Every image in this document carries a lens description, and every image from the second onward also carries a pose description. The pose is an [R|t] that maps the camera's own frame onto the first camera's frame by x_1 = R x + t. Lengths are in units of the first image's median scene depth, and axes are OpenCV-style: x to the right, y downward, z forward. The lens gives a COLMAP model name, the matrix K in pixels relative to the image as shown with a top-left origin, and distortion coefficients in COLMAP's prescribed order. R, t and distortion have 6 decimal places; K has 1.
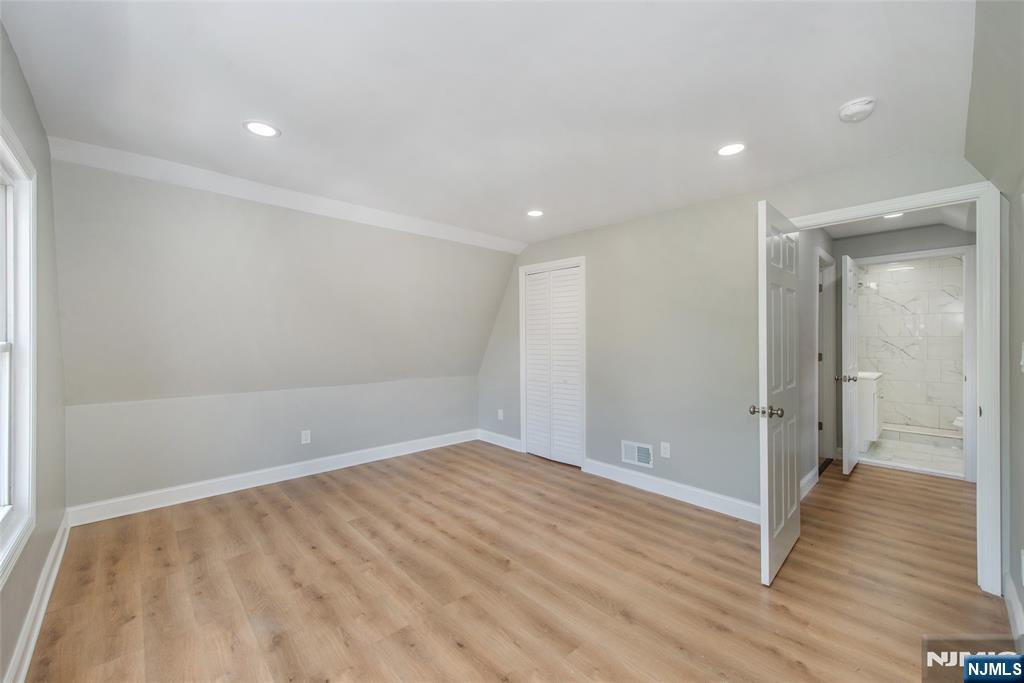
lens RADIAL K [[406.1, 0, 508.3], [0, 406.1, 340.6], [0, 0, 1]] dist [0.002634, 0.000164]
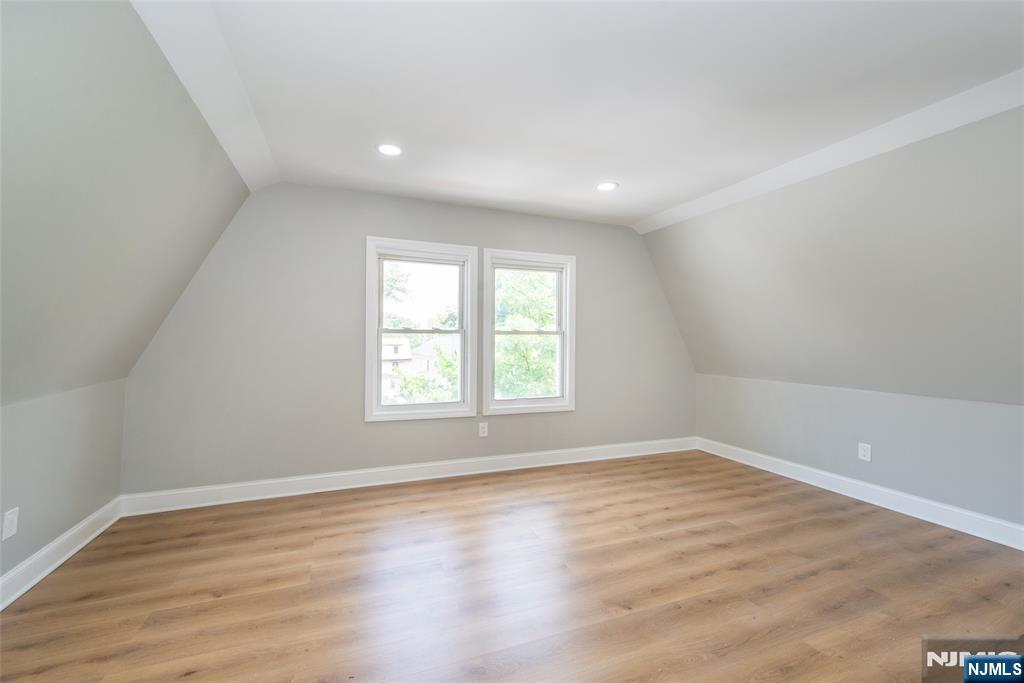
lens RADIAL K [[406.1, 0, 508.3], [0, 406.1, 340.6], [0, 0, 1]] dist [0.002634, 0.000164]
pose [[-0.362967, -0.003594, -0.931795, 0.601781], [-0.011432, 0.999934, 0.000596, 0.044914], [0.931732, 0.010869, -0.362984, 0.830790]]
